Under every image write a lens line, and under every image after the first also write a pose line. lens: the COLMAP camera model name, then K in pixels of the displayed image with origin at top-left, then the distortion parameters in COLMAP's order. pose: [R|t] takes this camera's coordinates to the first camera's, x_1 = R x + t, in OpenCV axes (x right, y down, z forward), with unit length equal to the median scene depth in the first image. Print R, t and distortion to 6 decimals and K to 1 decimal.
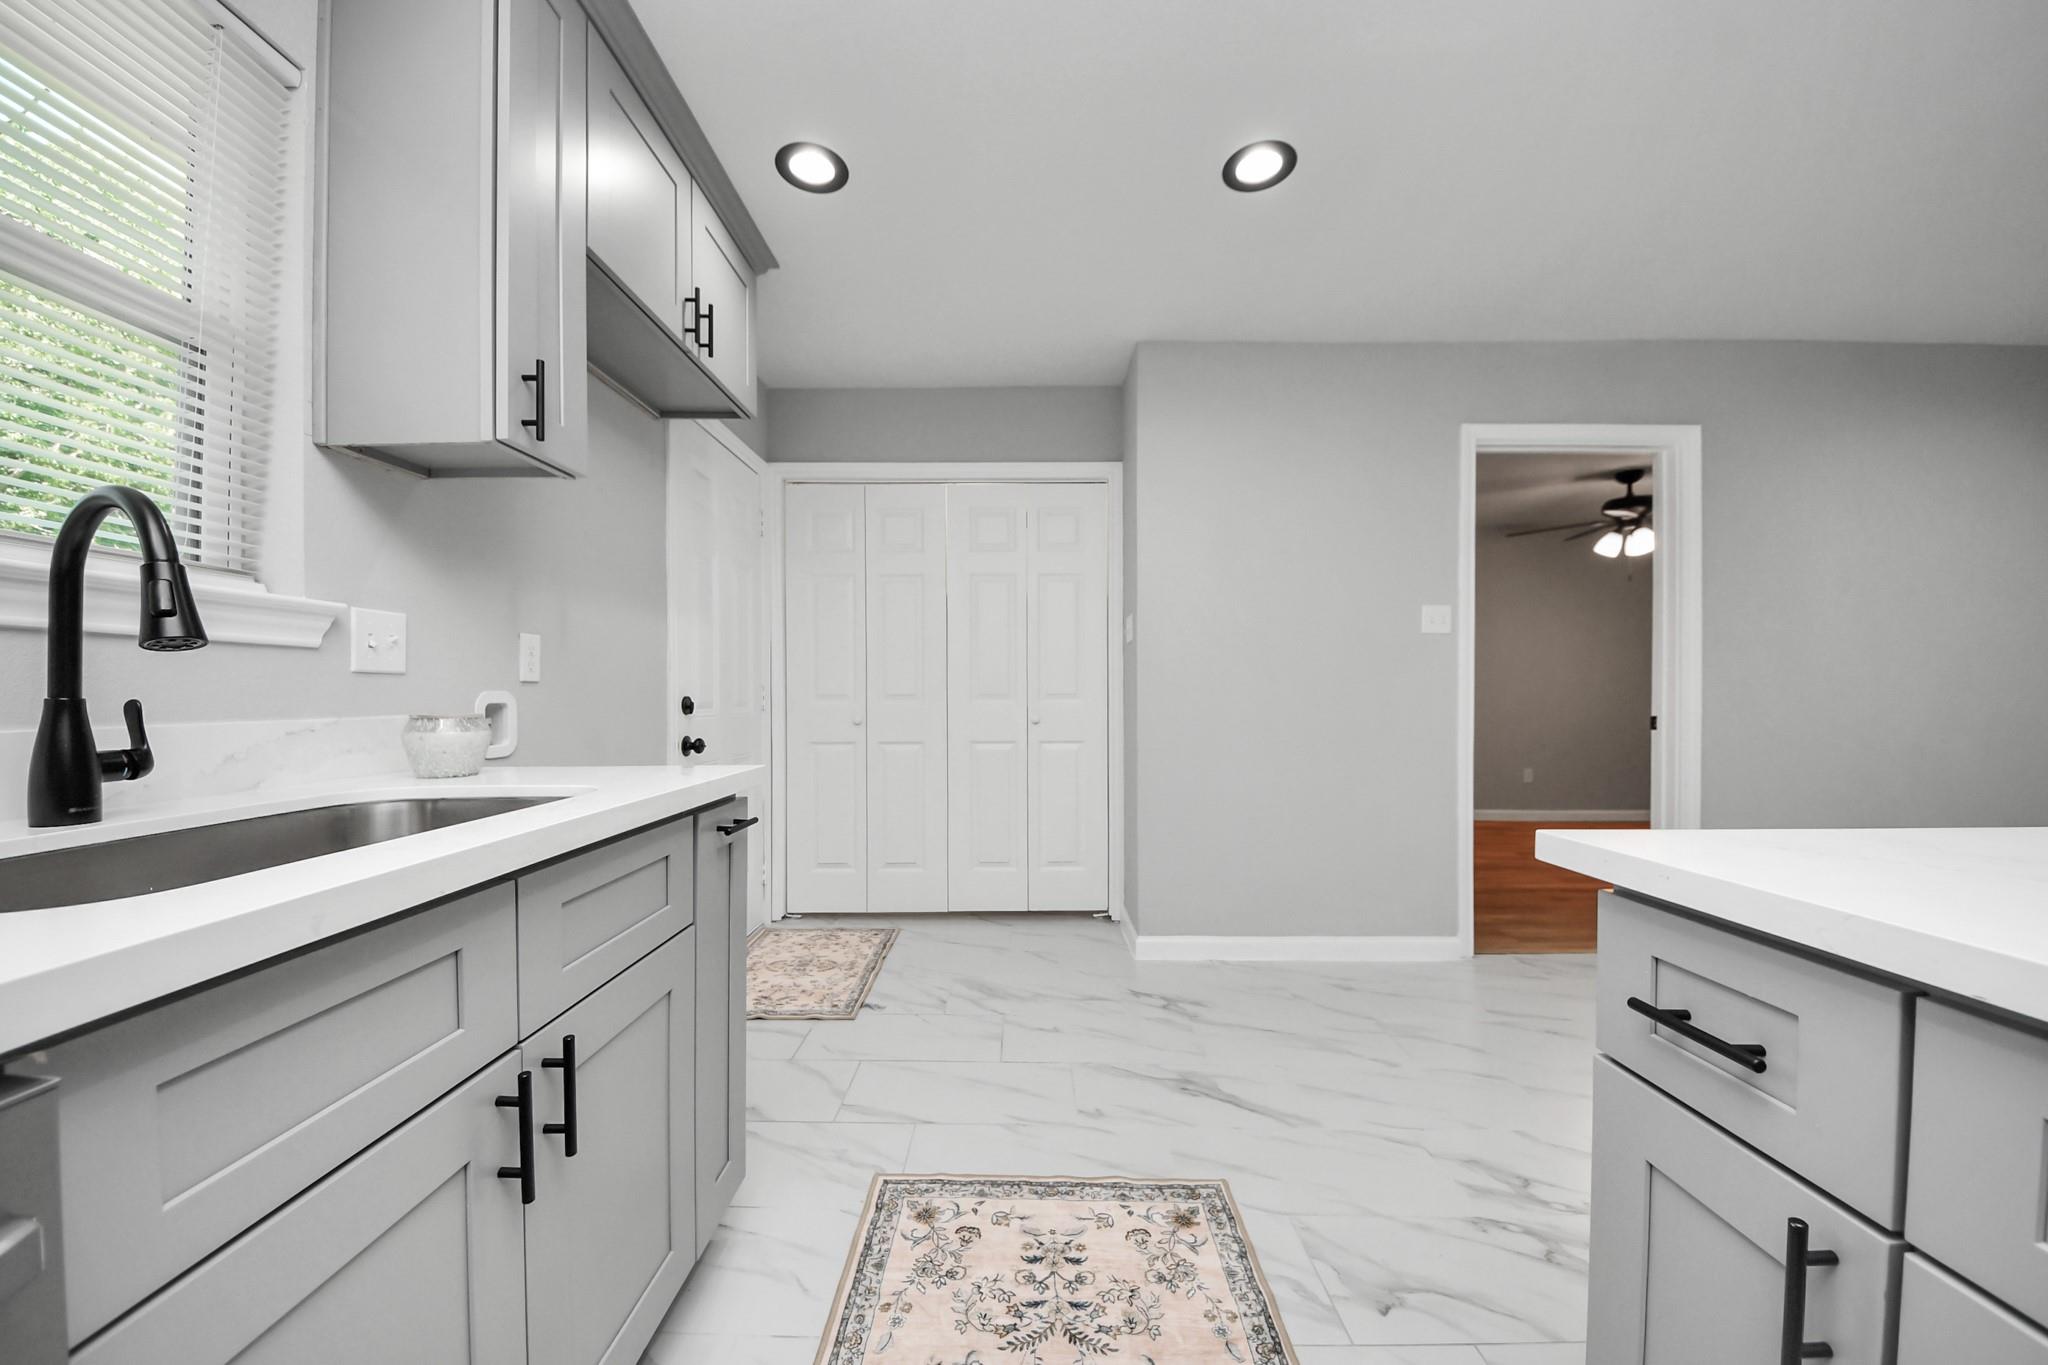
lens RADIAL K [[739.5, 0, 1022.2], [0, 739.5, 697.1], [0, 0, 1]] dist [0.000859, -0.017086]
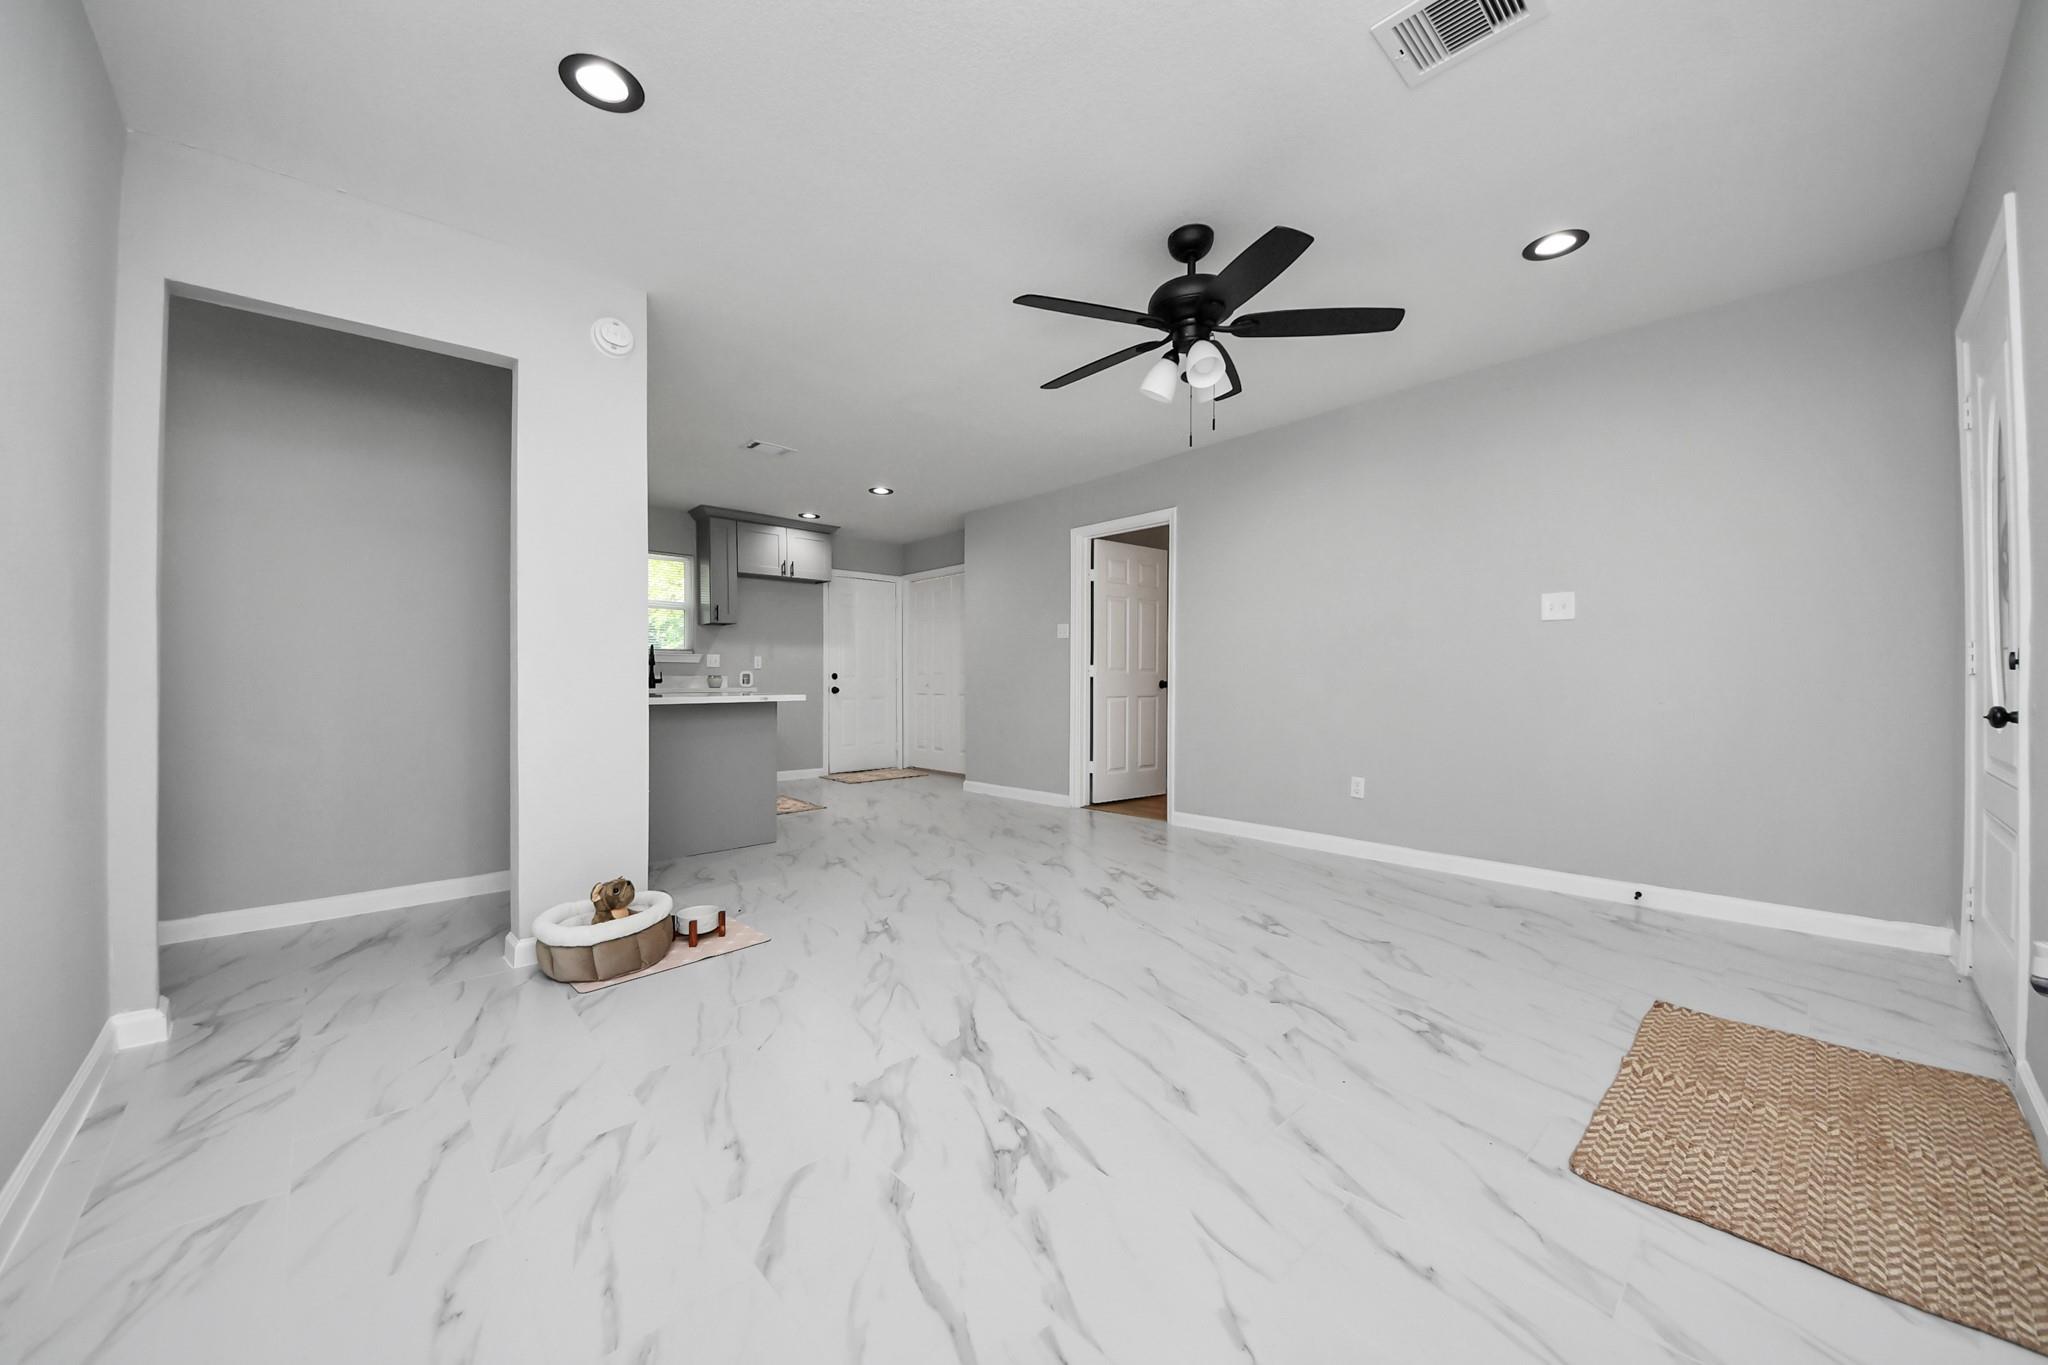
lens RADIAL K [[730.2, 0, 1023.0], [0, 730.2, 673.0], [0, 0, 1]] dist [0.013713, -0.015248]
pose [[0.688190, -0.003058, -0.725524, 3.443339], [-0.005198, 0.999945, -0.009145, 0.033276], [0.725511, 0.010065, 0.688136, -0.741450]]
